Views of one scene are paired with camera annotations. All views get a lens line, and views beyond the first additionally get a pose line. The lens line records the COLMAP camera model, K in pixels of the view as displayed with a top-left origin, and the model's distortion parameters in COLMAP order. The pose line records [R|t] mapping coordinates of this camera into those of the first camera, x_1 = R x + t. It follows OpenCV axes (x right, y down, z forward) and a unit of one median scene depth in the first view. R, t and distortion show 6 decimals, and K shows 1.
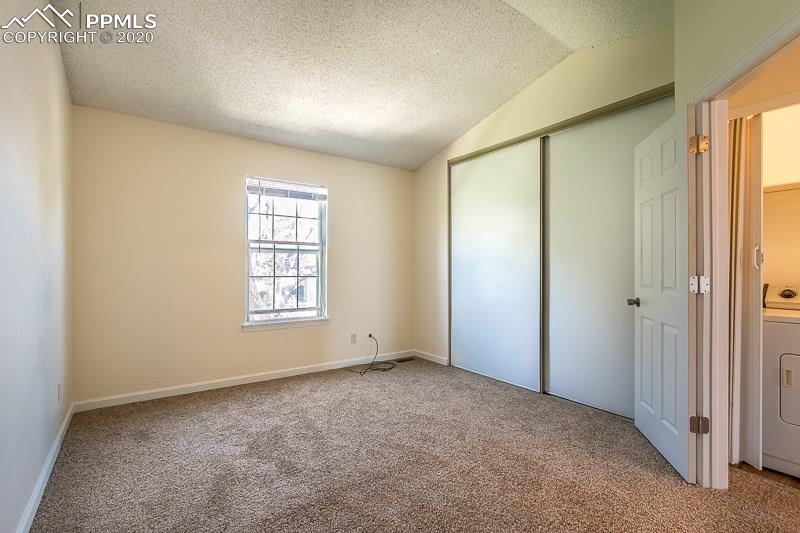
lens RADIAL K [[372.2, 0, 397.7], [0, 372.2, 268.1], [0, 0, 1]] dist [0.001384, -0.000223]
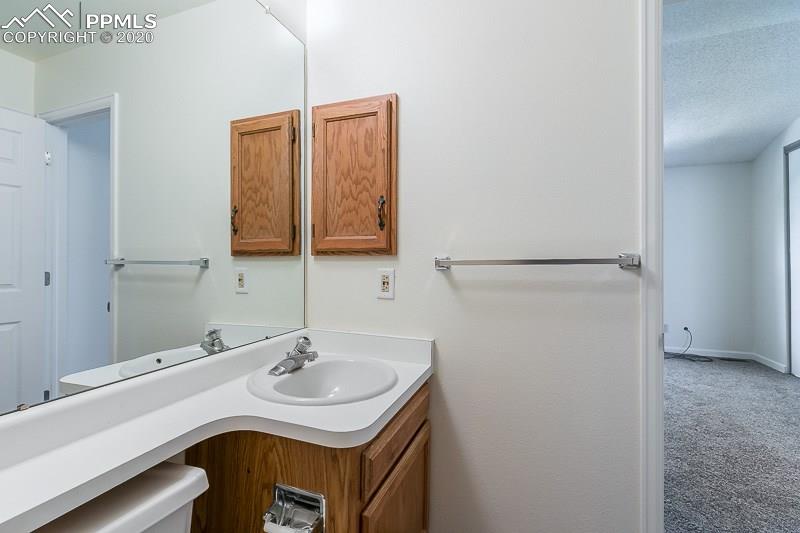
lens RADIAL K [[366.1, 0, 390.0], [0, 366.1, 271.0], [0, 0, 1]] dist [0.001879, 0.000054]
pose [[0.537667, 0.013245, -0.843053, 0.377457], [0.001307, 0.999862, 0.016542, -0.002111], [0.843156, -0.009996, 0.537576, -0.293263]]
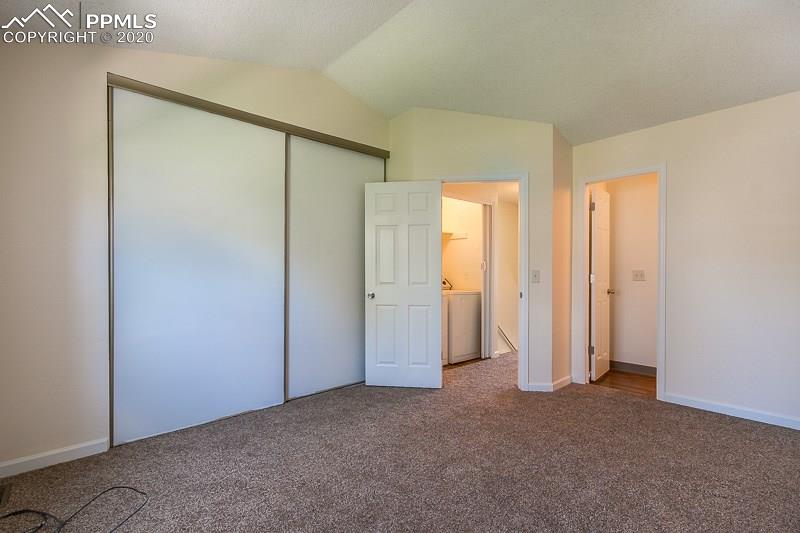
lens RADIAL K [[373.4, 0, 394.0], [0, 373.4, 277.8], [0, 0, 1]] dist [0.001069, -0.000294]
pose [[-0.113730, -0.018648, 0.993337, -0.458510], [0.001649, 0.999819, 0.018958, -0.001220], [-0.993510, 0.003794, -0.113678, 0.652599]]
